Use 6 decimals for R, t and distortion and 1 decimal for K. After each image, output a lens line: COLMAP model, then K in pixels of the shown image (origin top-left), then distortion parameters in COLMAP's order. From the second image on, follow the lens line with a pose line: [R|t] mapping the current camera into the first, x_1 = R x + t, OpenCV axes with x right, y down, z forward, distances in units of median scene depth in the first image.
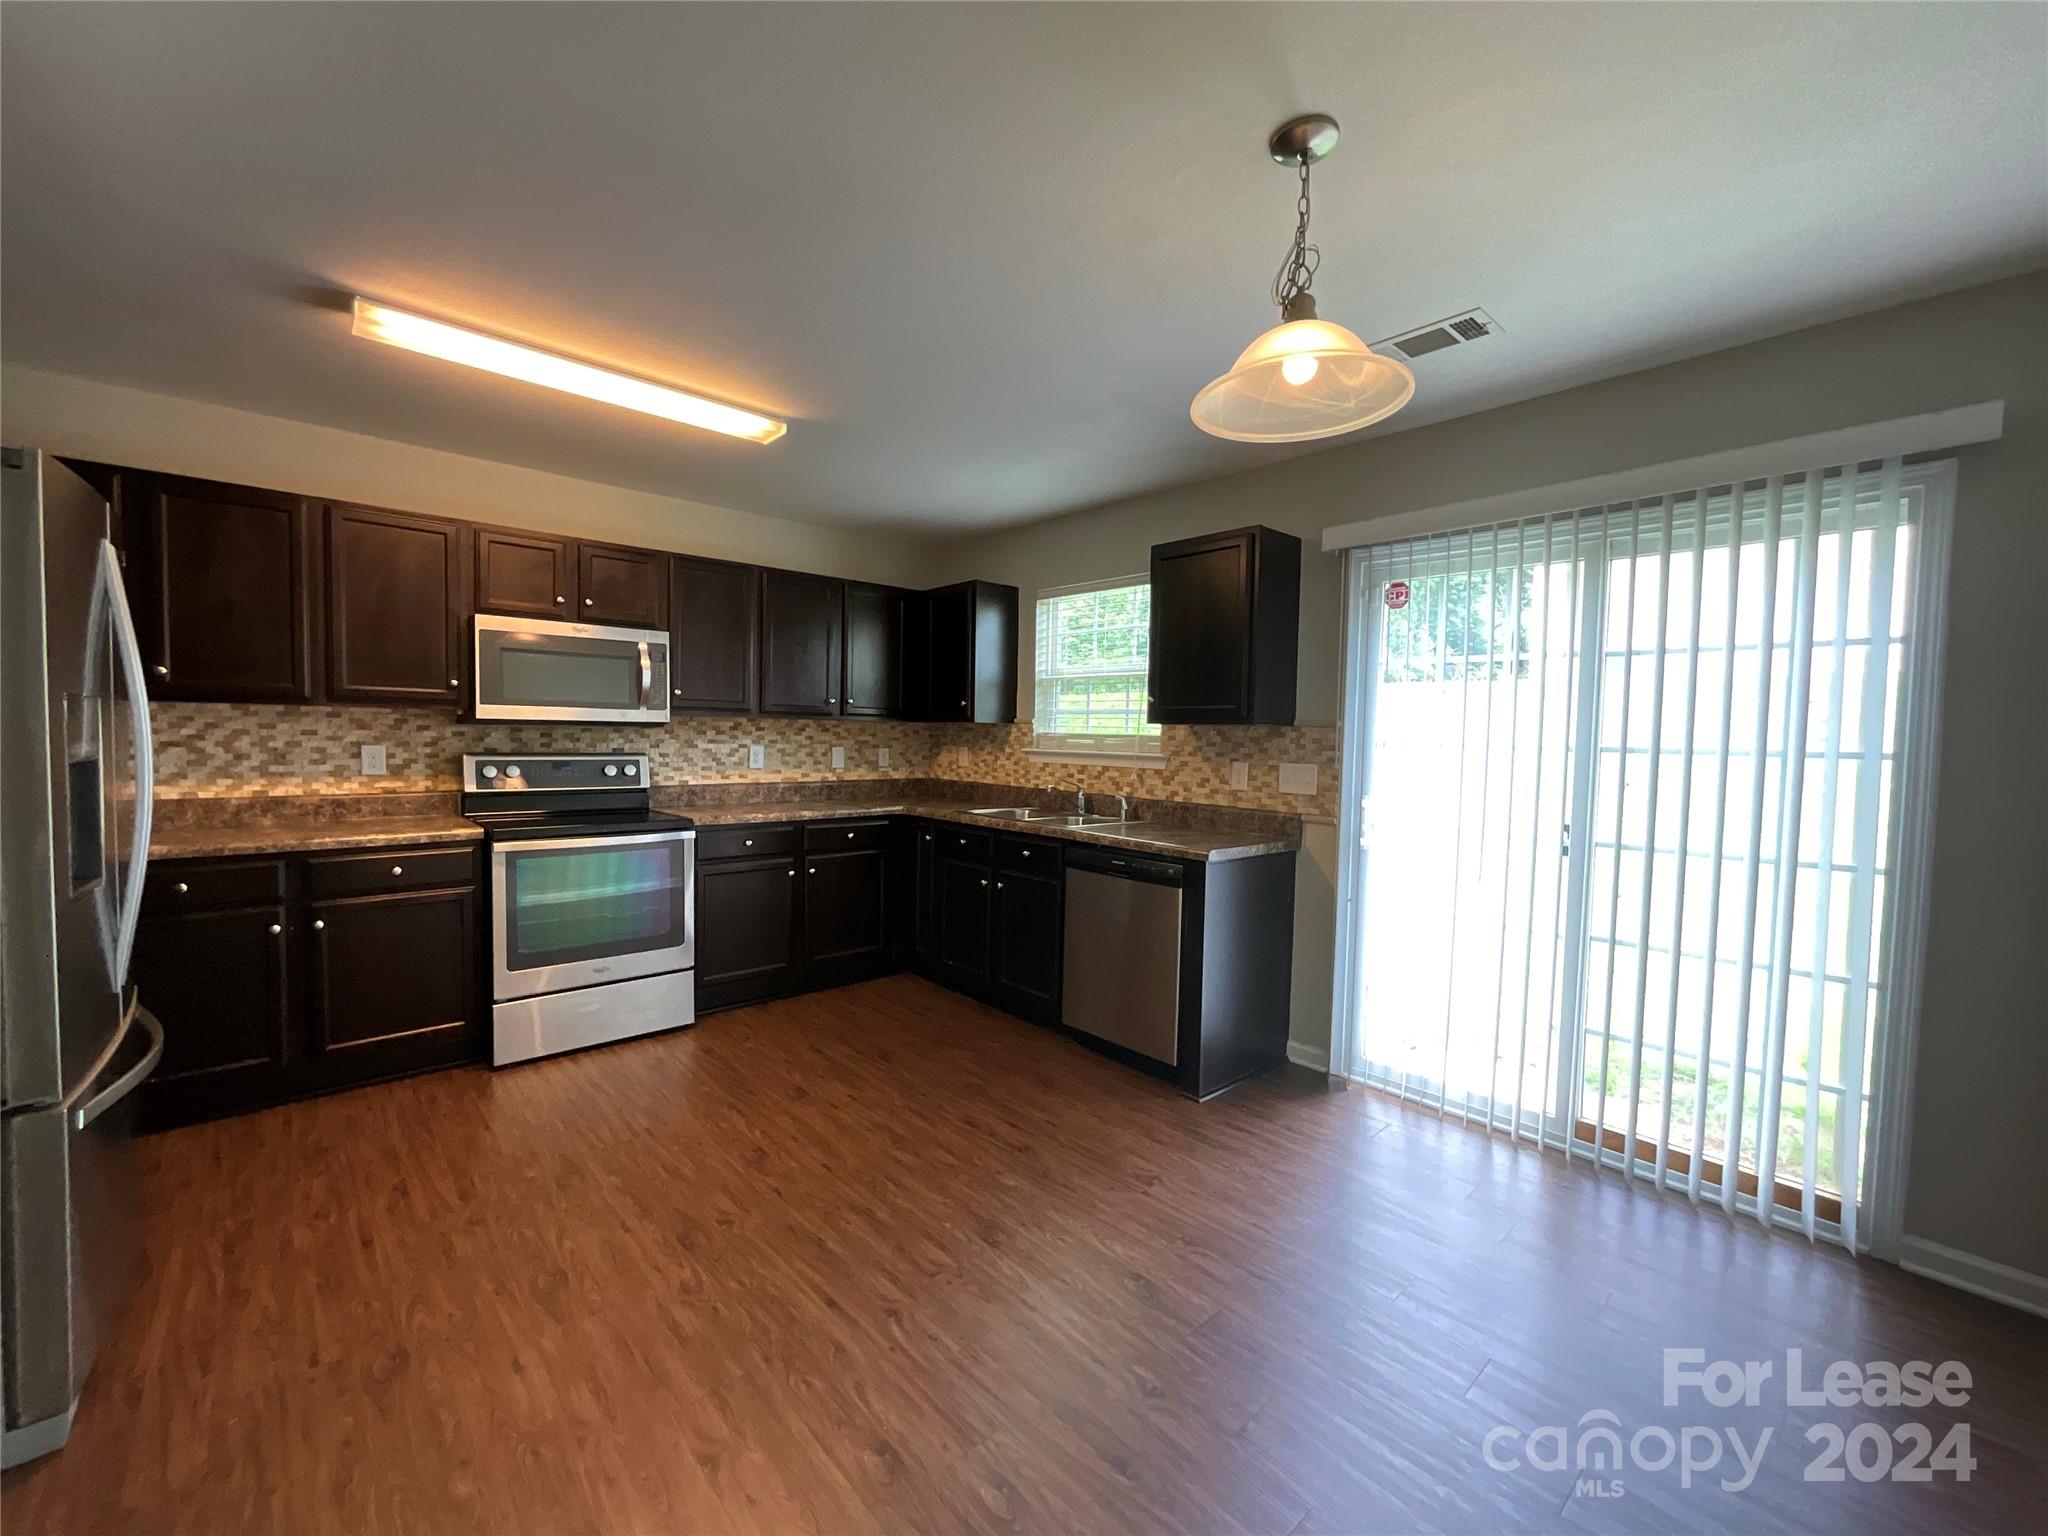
lens RADIAL K [[832.2, 0, 1028.5], [0, 832.2, 770.9], [0, 0, 1]] dist [-0.001541, 0.000375]
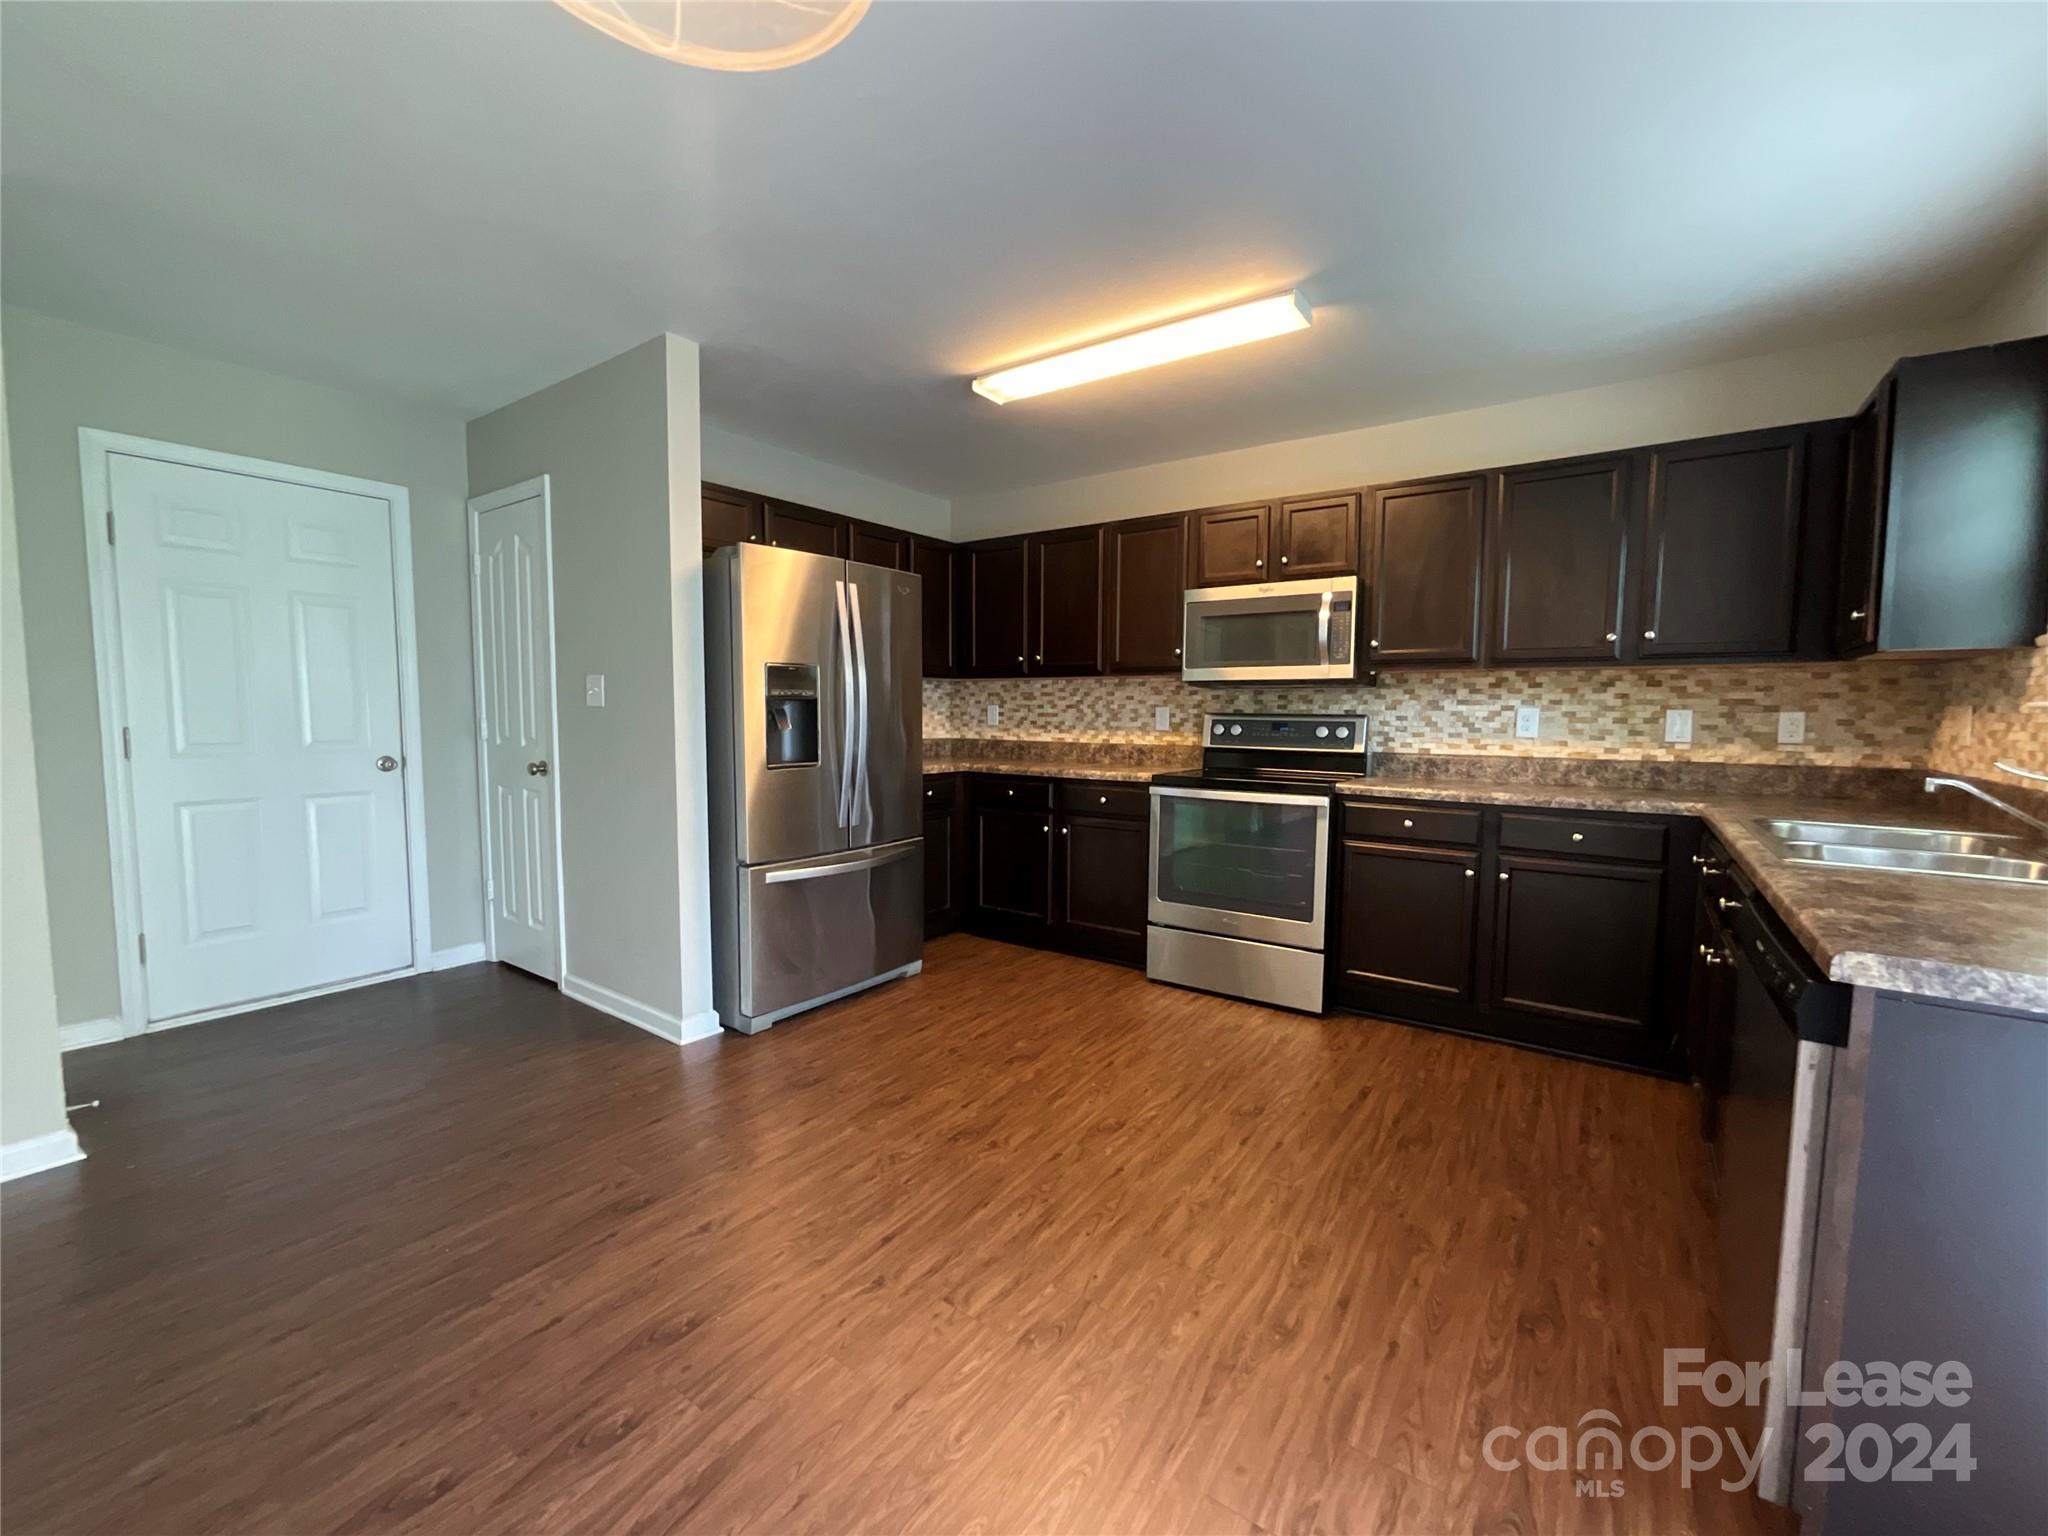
lens RADIAL K [[832.2, 0, 1028.5], [0, 832.2, 770.9], [0, 0, 1]] dist [-0.001541, 0.000375]
pose [[0.218650, 0.052857, -0.974371, 0.384386], [-0.047845, 0.997912, 0.043398, 0.019686], [0.974630, 0.037130, 0.220722, 0.487161]]
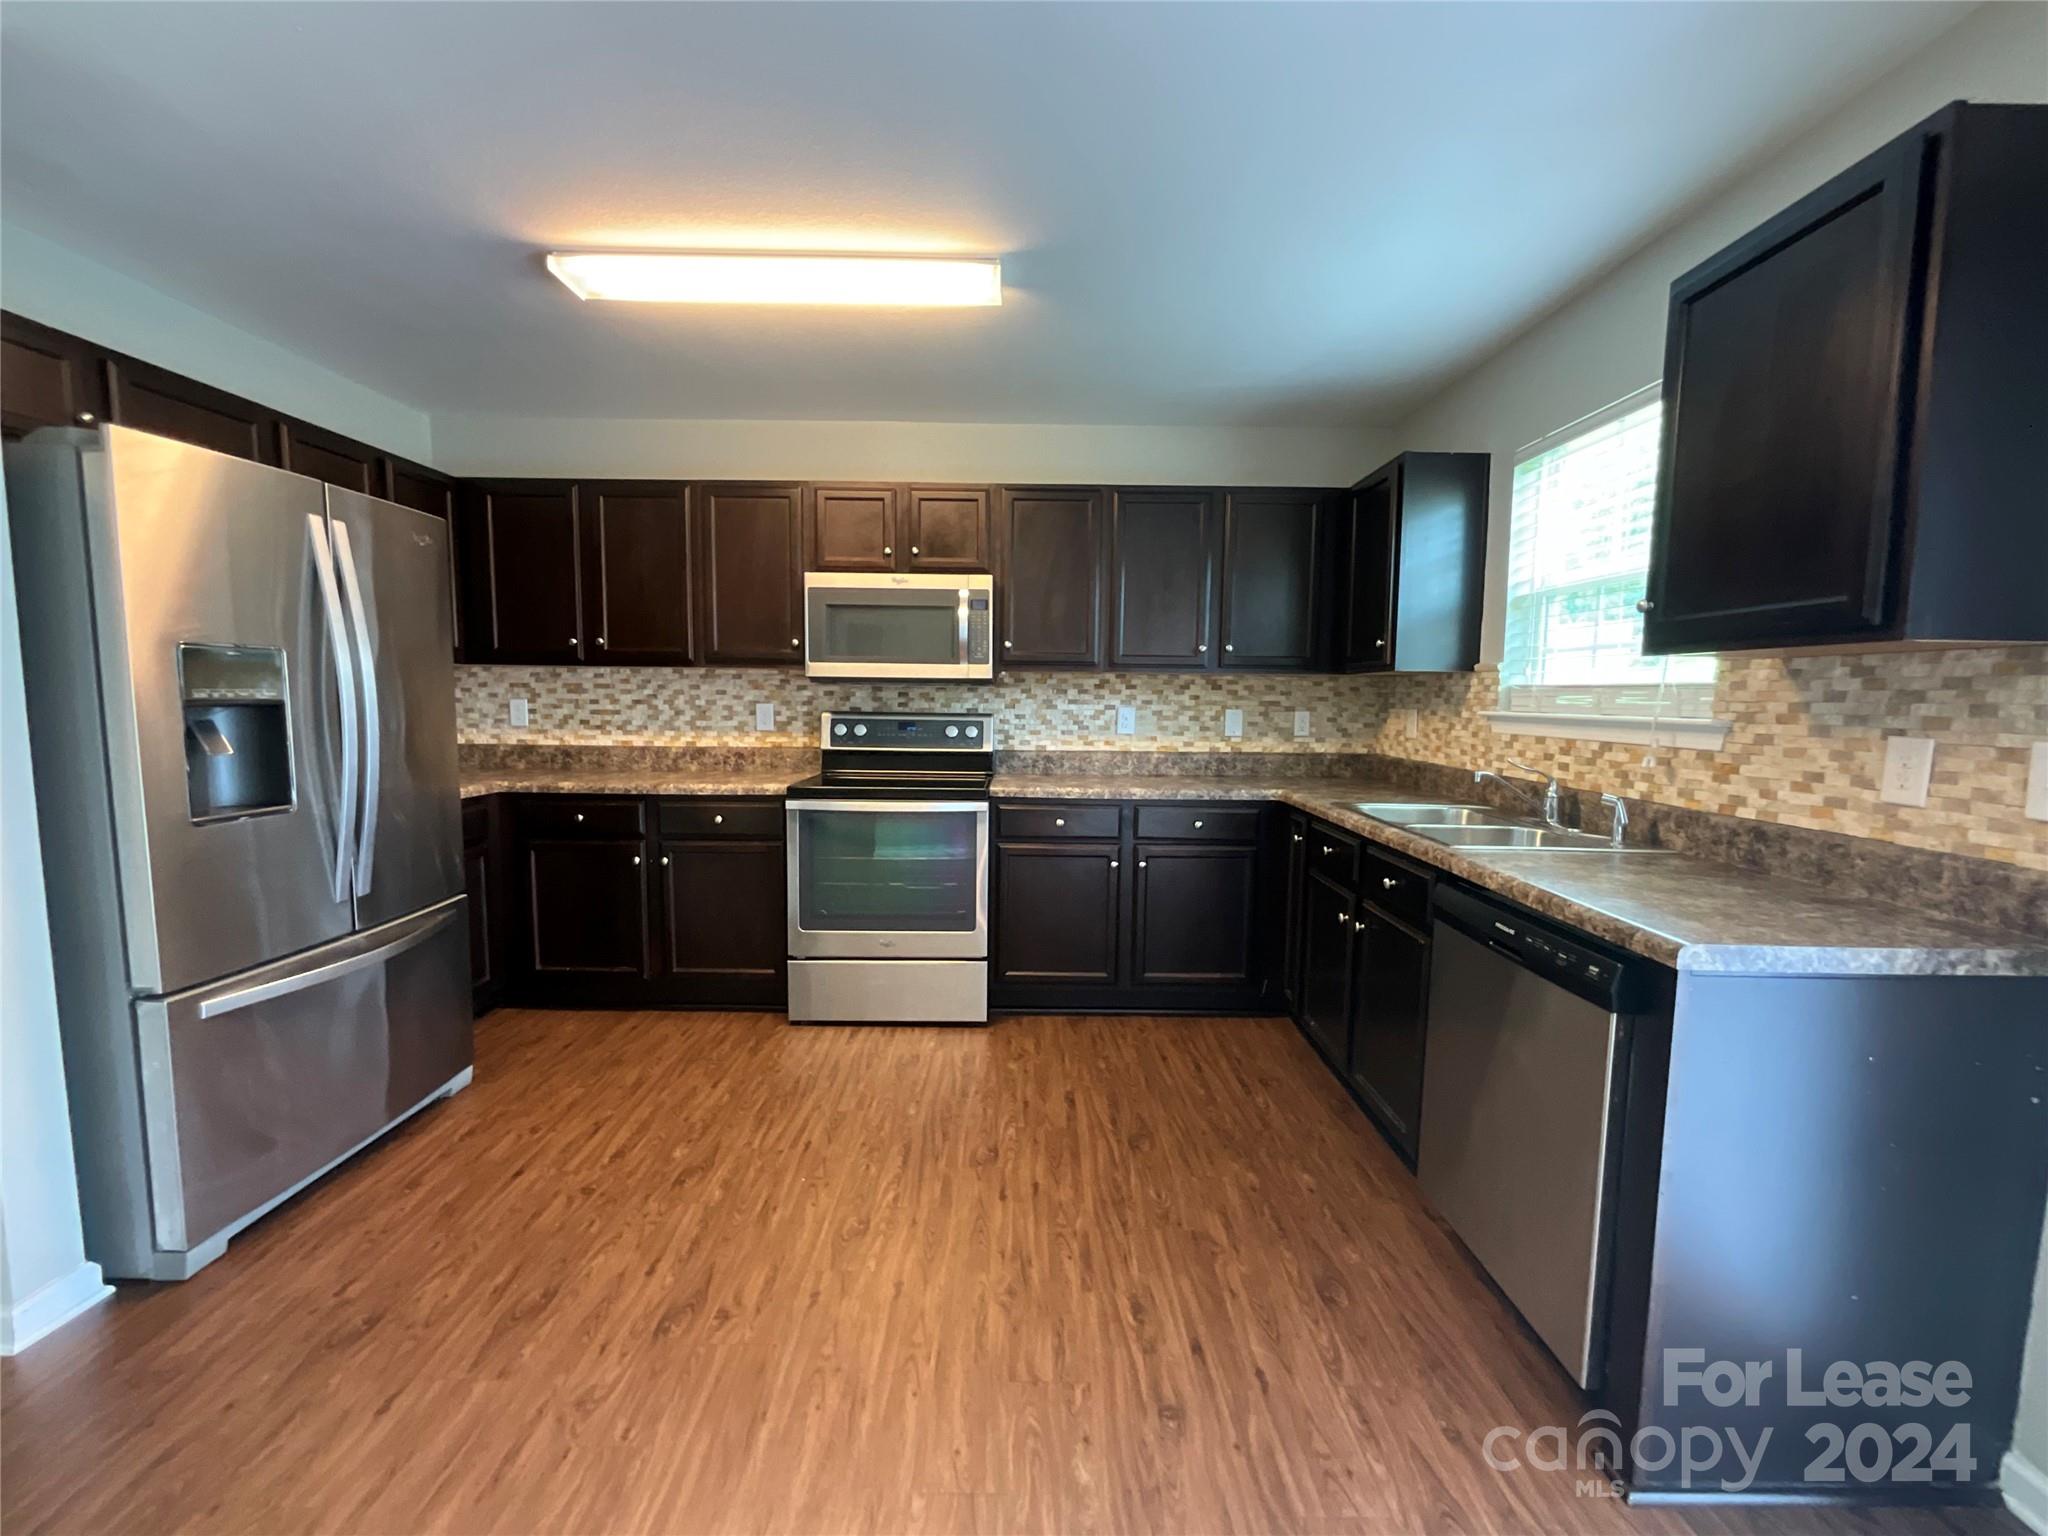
lens RADIAL K [[832.2, 0, 1028.5], [0, 832.2, 770.9], [0, 0, 1]] dist [-0.001541, 0.000375]
pose [[0.742564, 0.050039, -0.667903, 0.201991], [-0.027711, 0.998647, 0.044010, -0.000040], [0.669201, -0.014172, 0.742946, 0.382975]]
